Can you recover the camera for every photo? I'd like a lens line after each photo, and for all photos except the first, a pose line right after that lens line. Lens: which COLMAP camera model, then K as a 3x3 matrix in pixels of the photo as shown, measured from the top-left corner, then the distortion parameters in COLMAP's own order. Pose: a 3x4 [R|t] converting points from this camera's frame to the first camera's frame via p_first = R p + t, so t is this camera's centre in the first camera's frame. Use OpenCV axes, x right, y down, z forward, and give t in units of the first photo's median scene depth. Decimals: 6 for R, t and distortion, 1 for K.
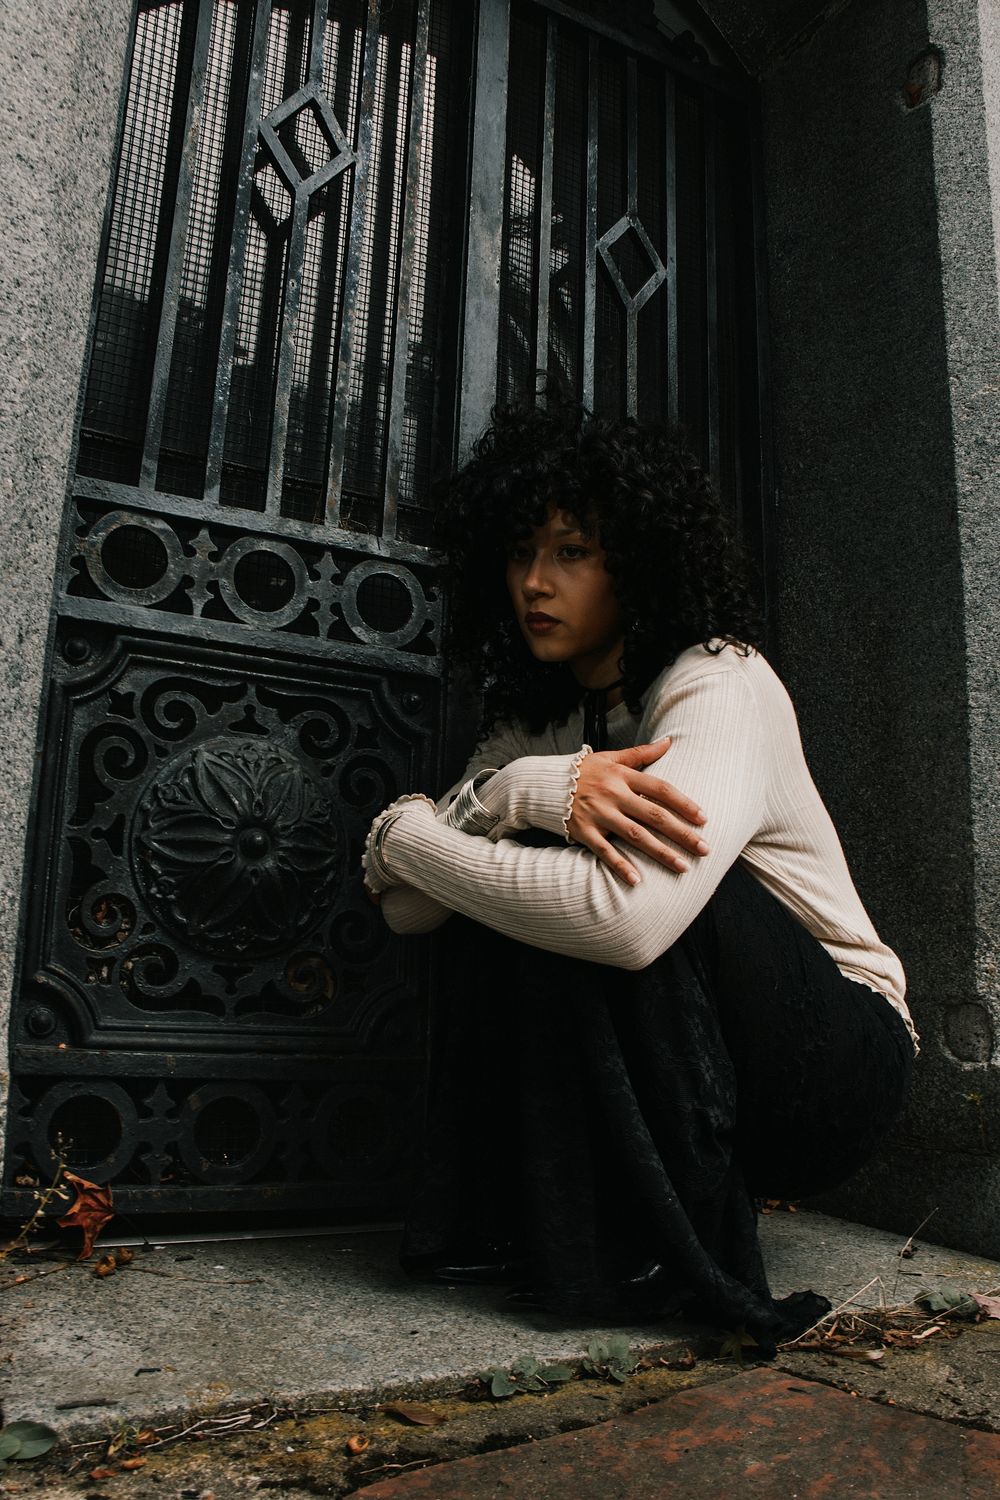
lens RADIAL K [[1233.7, 0, 508.8], [0, 1233.7, 751.5], [0, 0, 1]] dist [-0.188758, 0.154471]
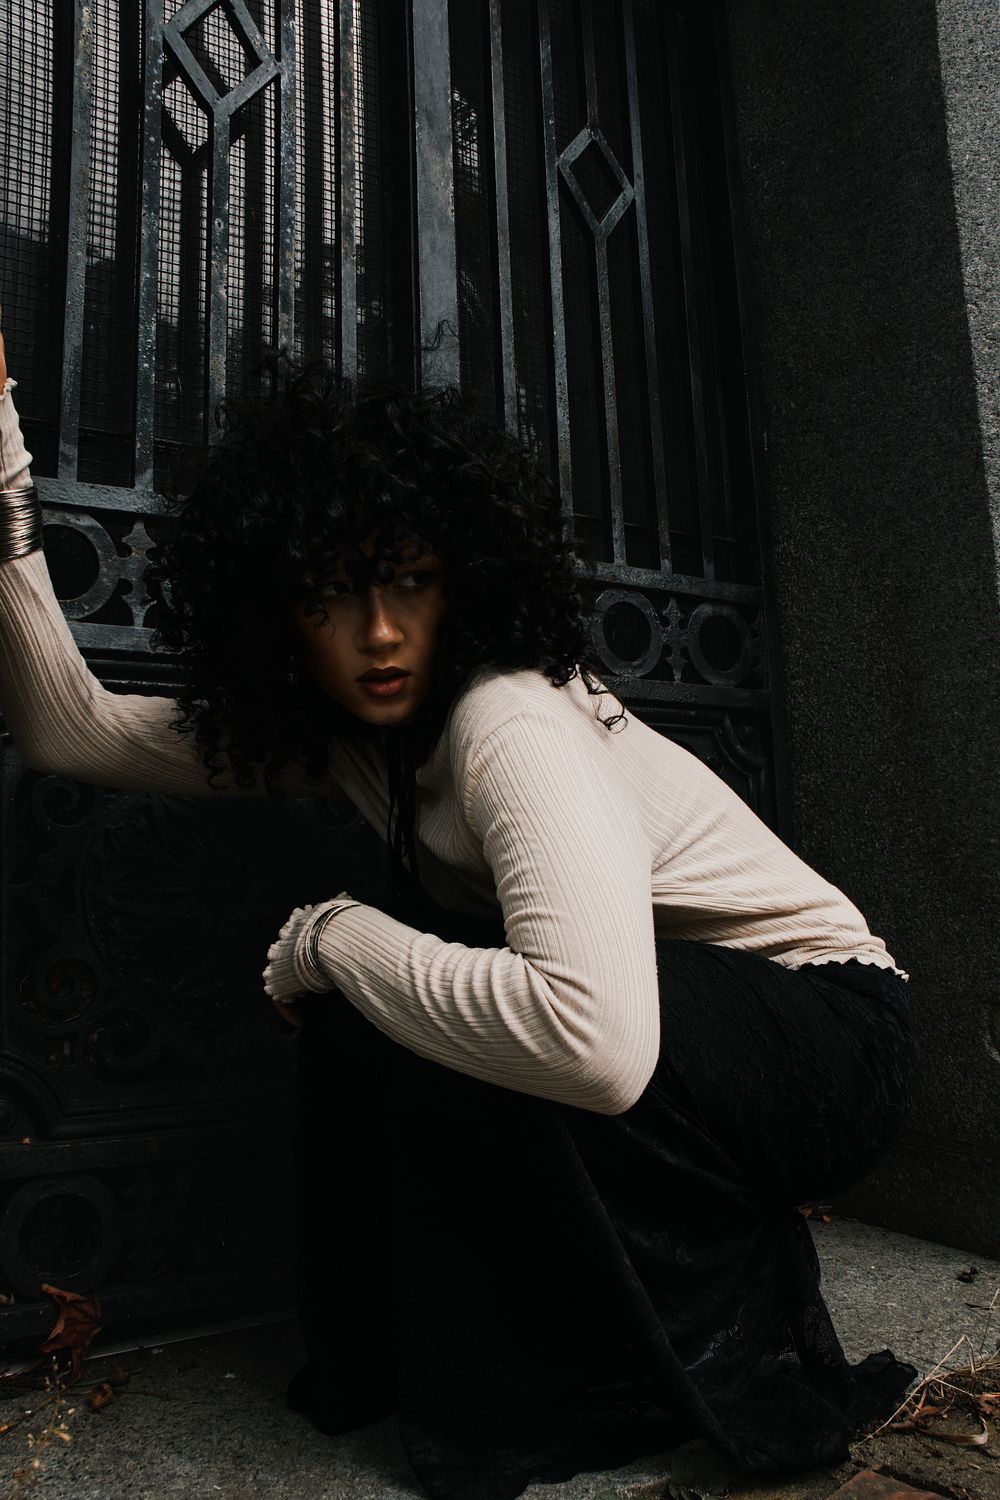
lens RADIAL K [[1233.7, 0, 501.1], [0, 1233.7, 768.9], [0, 0, 1]] dist [-0.188758, 0.154471]
pose [[0.996734, -0.059687, 0.054398, -0.048410], [0.055193, 0.995211, 0.080674, -0.059558], [-0.058953, -0.077408, 0.995255, 0.114083]]
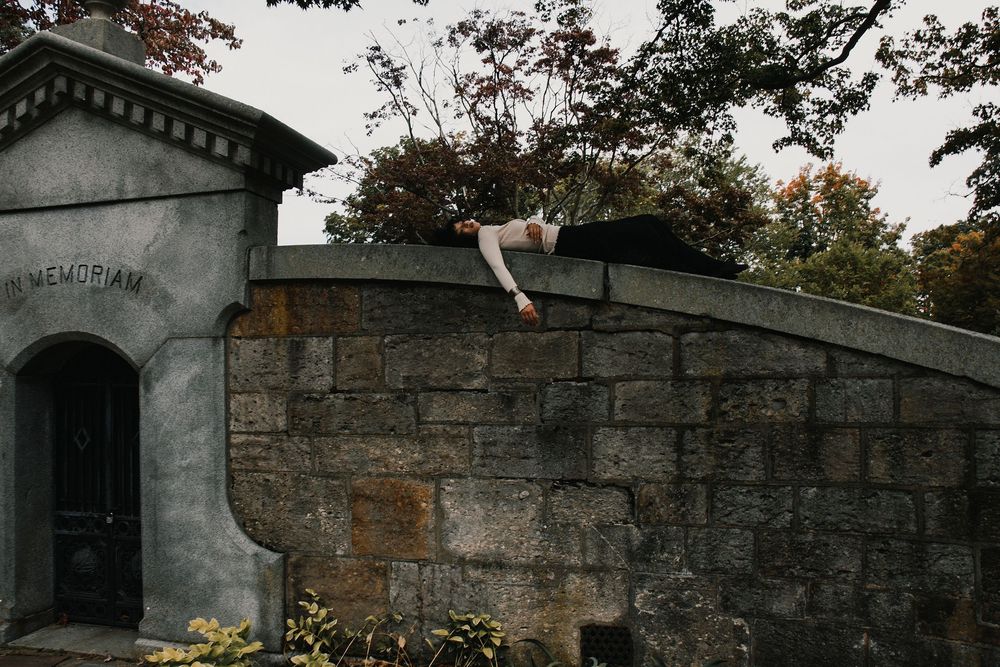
lens RADIAL K [[822.4, 0, 497.6], [0, 822.4, 337.4], [0, 0, 1]] dist [-0.188758, 0.154471]
pose [[0.728447, -0.068914, -0.681627, 3.897772], [0.174772, 0.980702, 0.087626, -0.989201], [0.662434, -0.182960, 0.726434, -0.313166]]
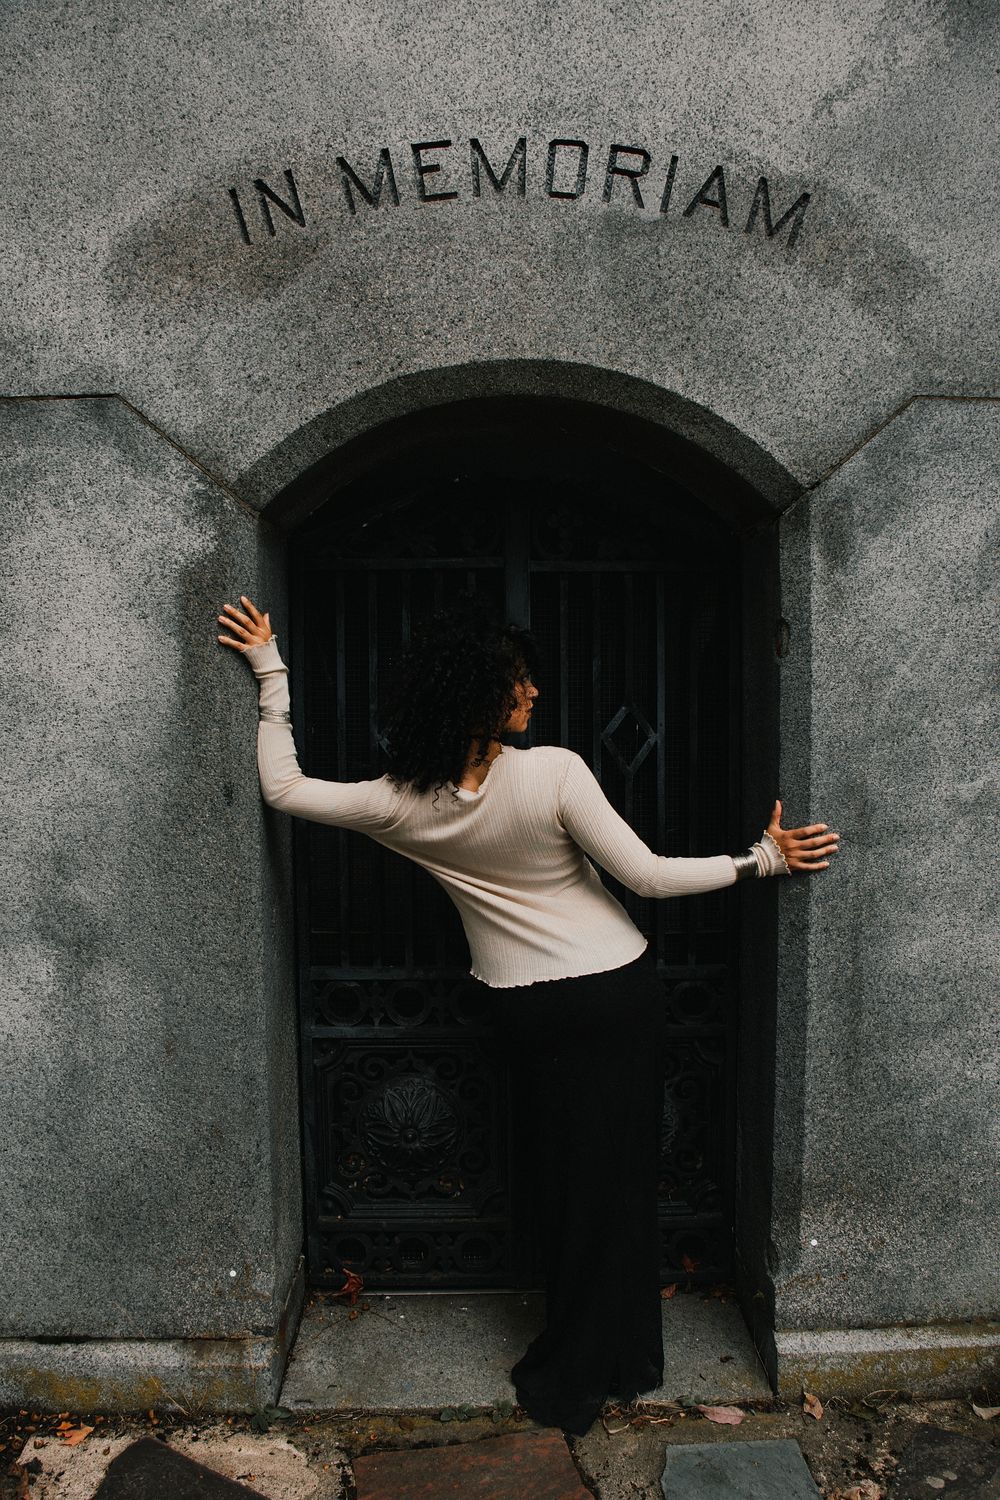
lens RADIAL K [[1233.7, 0, 503.4], [0, 1233.7, 754.8], [0, 0, 1]] dist [-0.188758, 0.154471]
pose [[0.880926, -0.010934, -0.473128, 0.834502], [0.130503, 0.966583, 0.220648, -0.893816], [0.454905, -0.256119, 0.852915, -0.504163]]
